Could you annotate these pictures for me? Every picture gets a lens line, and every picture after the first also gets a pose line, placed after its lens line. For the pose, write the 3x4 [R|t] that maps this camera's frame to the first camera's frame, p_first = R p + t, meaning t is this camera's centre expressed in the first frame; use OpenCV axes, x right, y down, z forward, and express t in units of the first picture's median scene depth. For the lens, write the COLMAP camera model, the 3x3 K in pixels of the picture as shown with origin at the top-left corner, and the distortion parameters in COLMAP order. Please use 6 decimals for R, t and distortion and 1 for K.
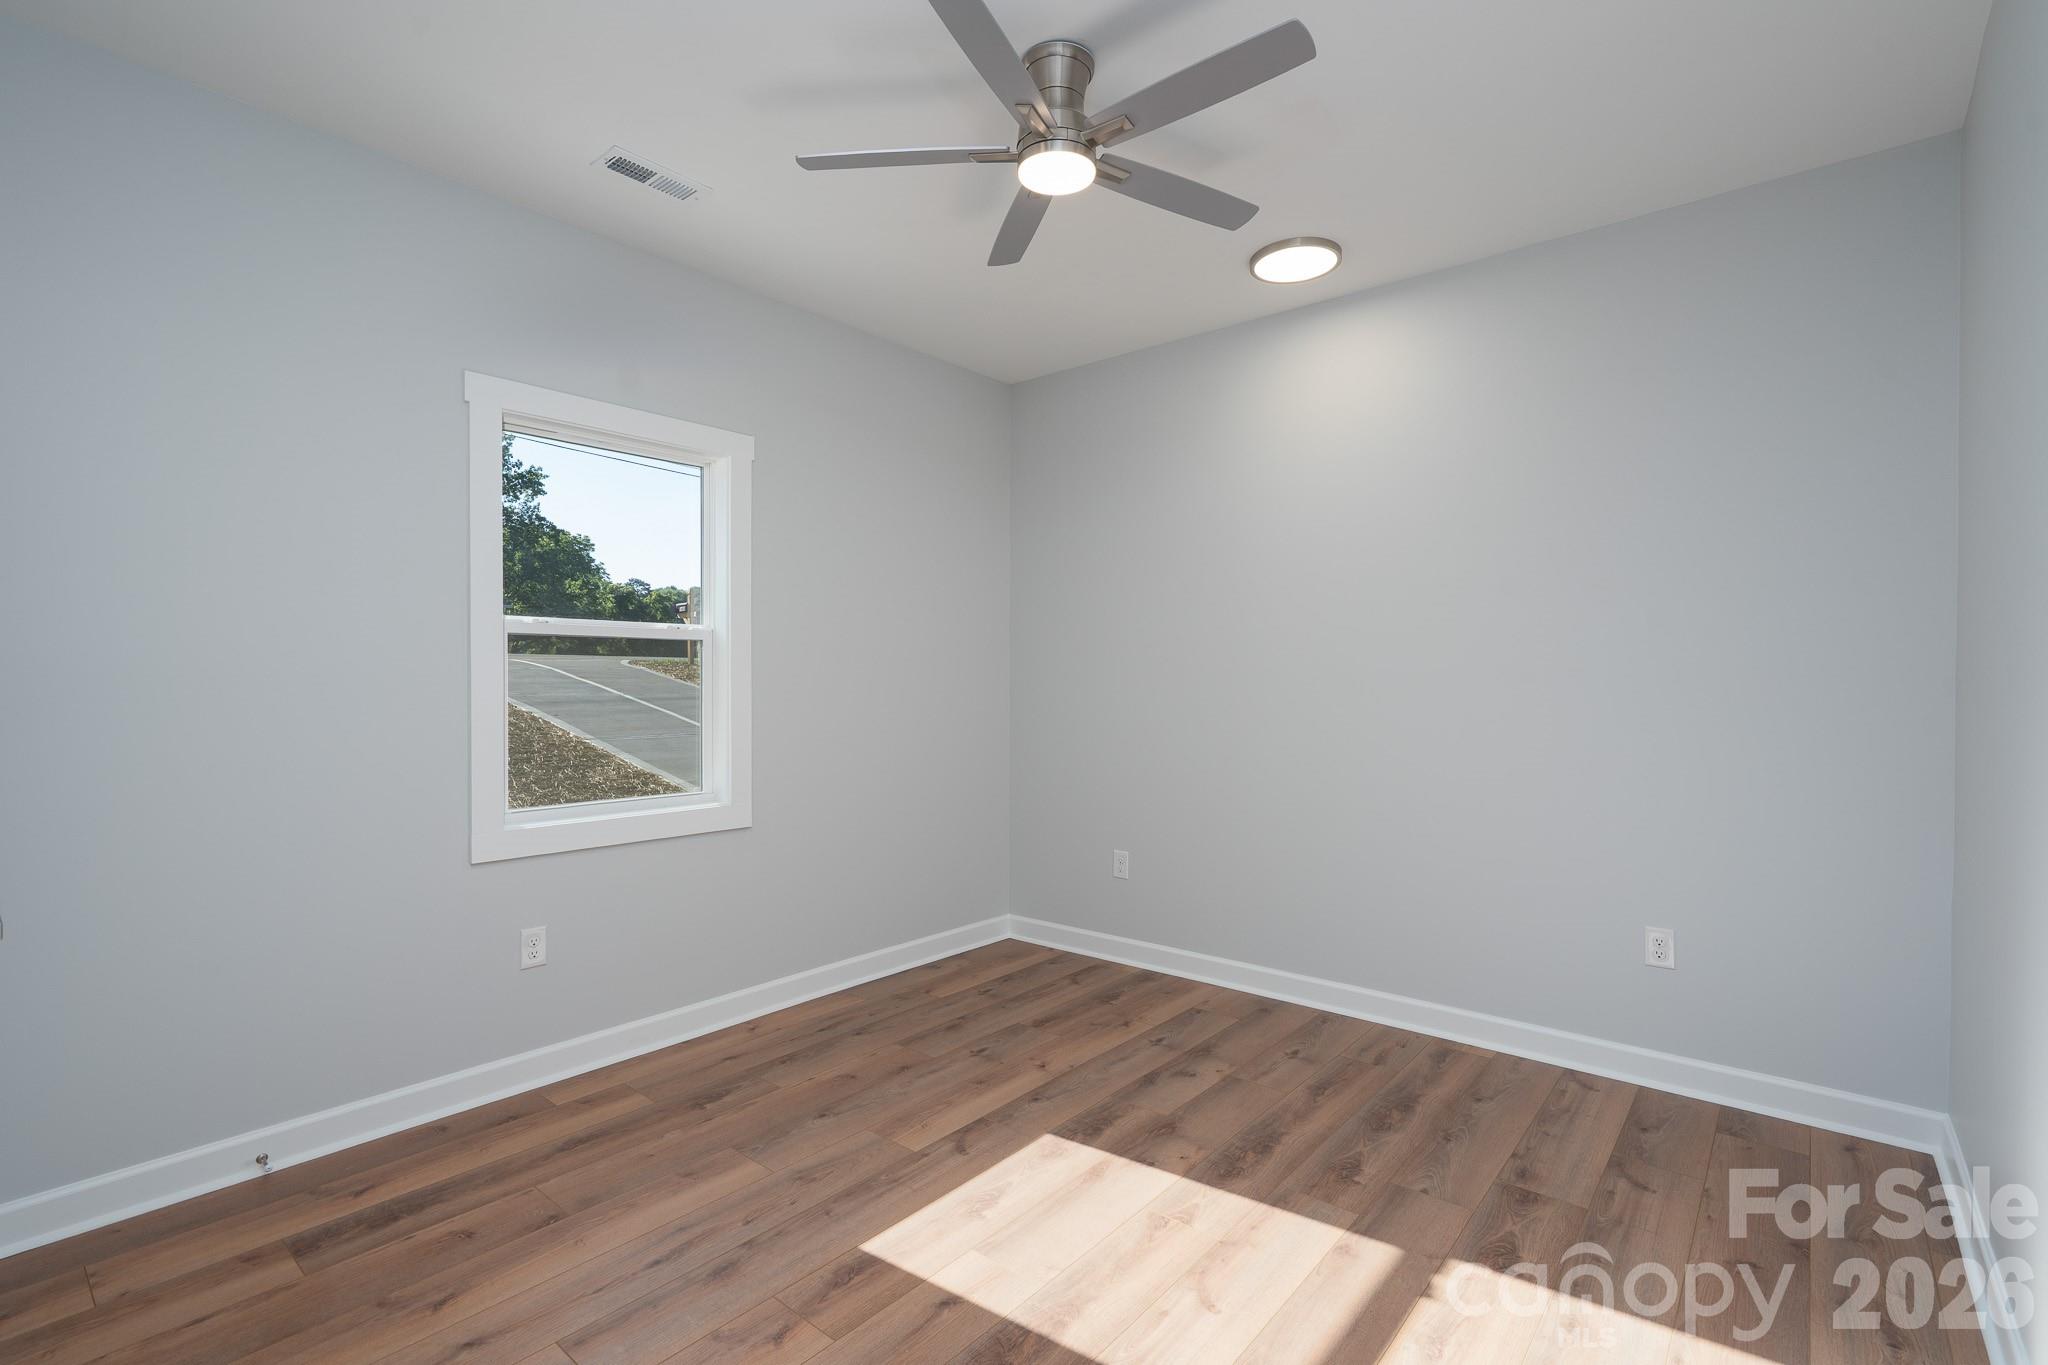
lens RADIAL K [[940.0, 0, 1024.7], [0, 940.0, 670.8], [0, 0, 1]] dist [-0.001442, 0.000768]
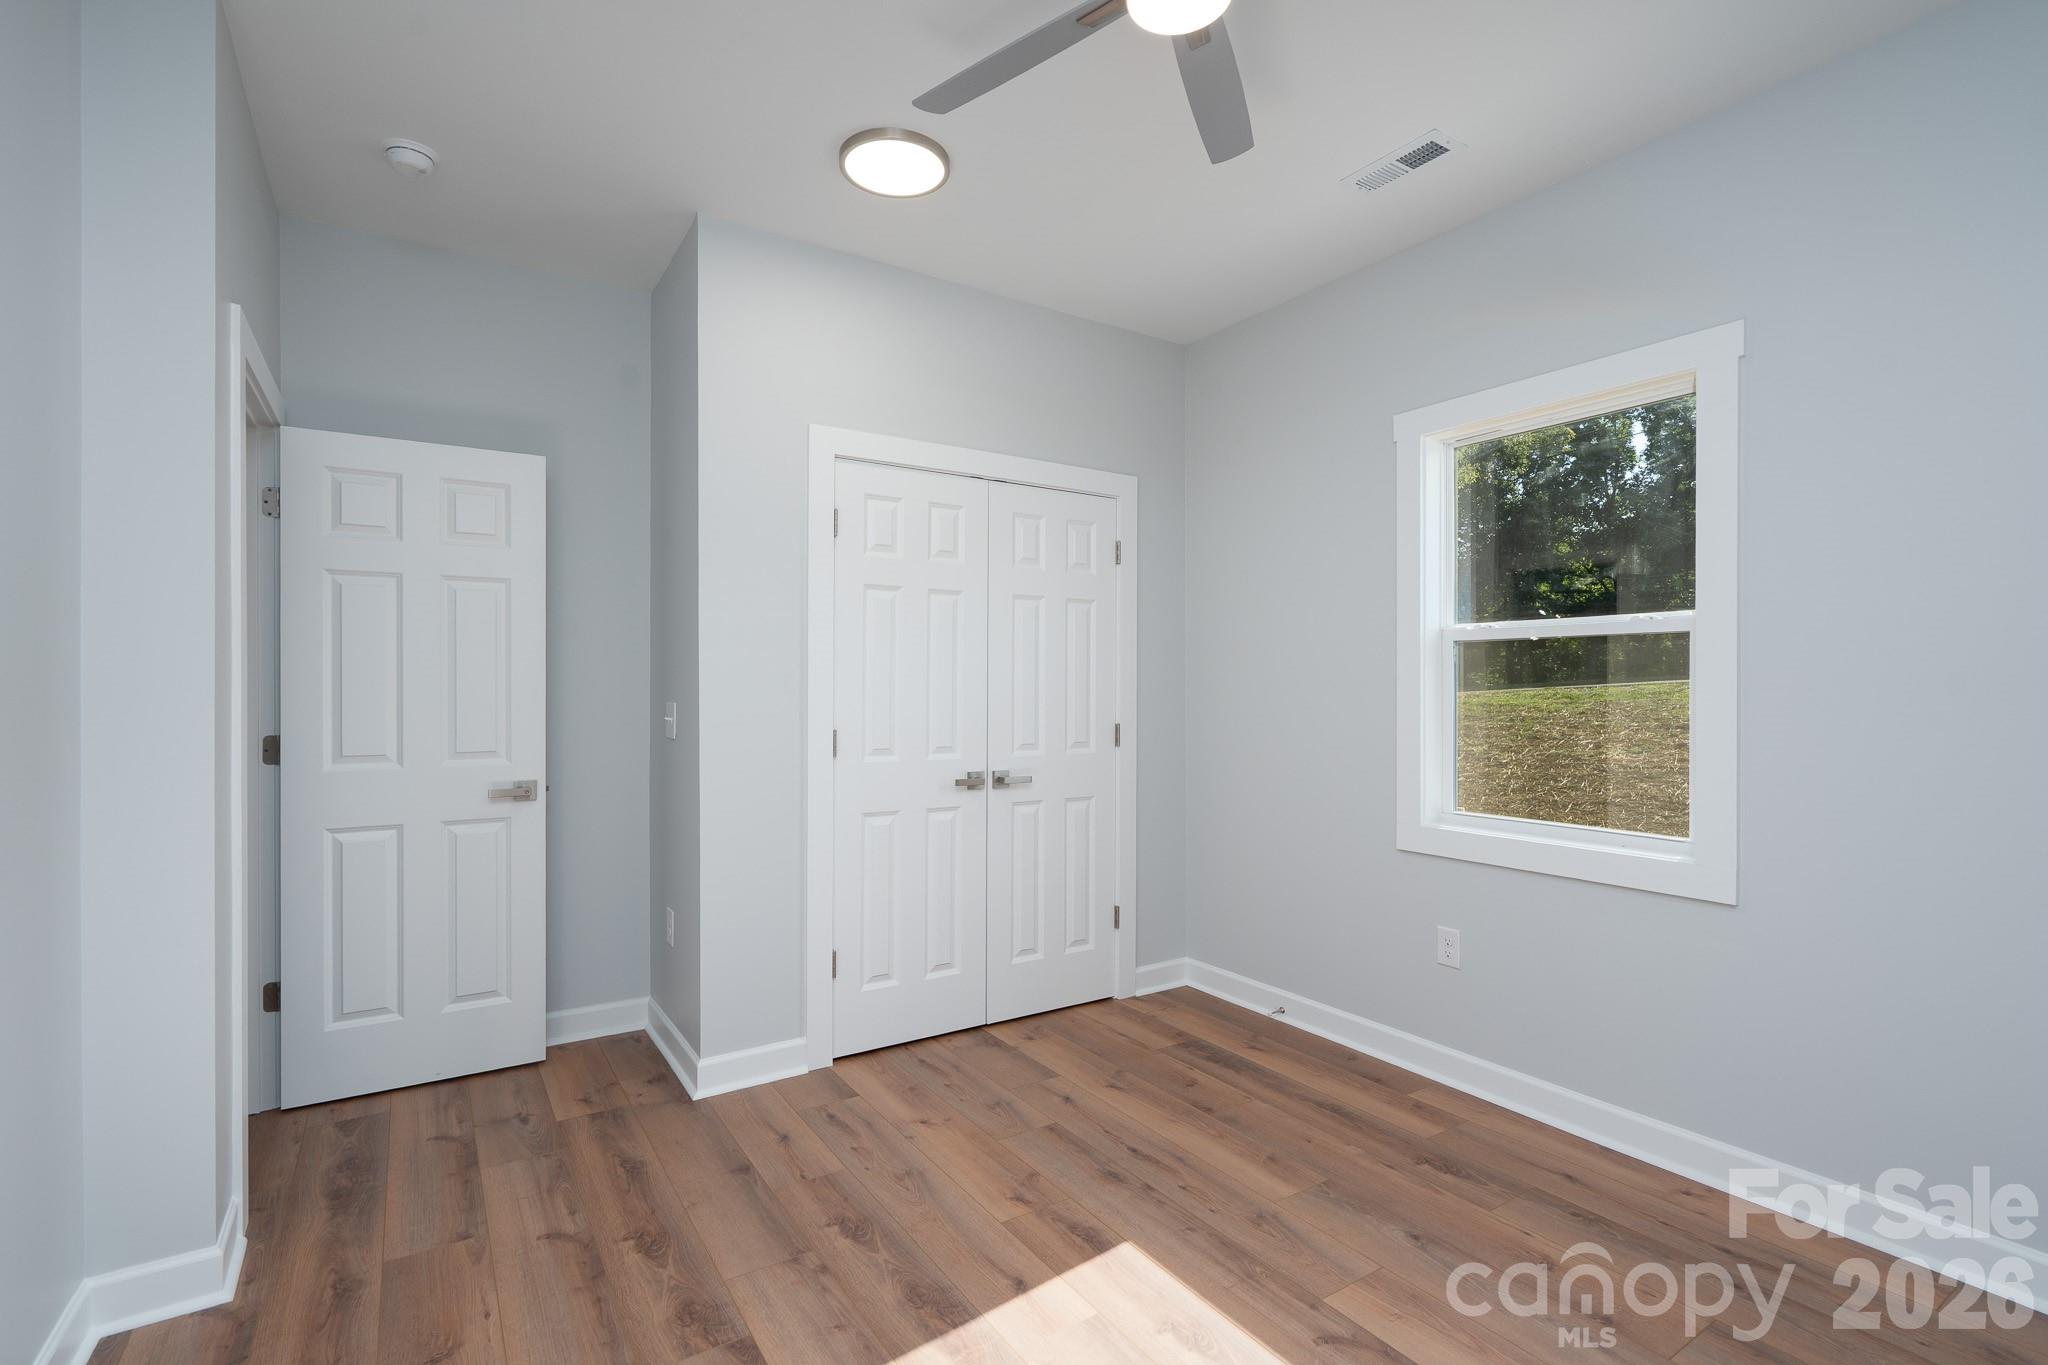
lens RADIAL K [[955.4, 0, 1027.5], [0, 955.4, 692.0], [0, 0, 1]] dist [-0.000557, -0.000039]
pose [[-0.296329, 0.004228, -0.955076, 0.736712], [0.008349, 0.999963, 0.001837, 0.011881], [0.955049, -0.007429, -0.296354, 1.058878]]
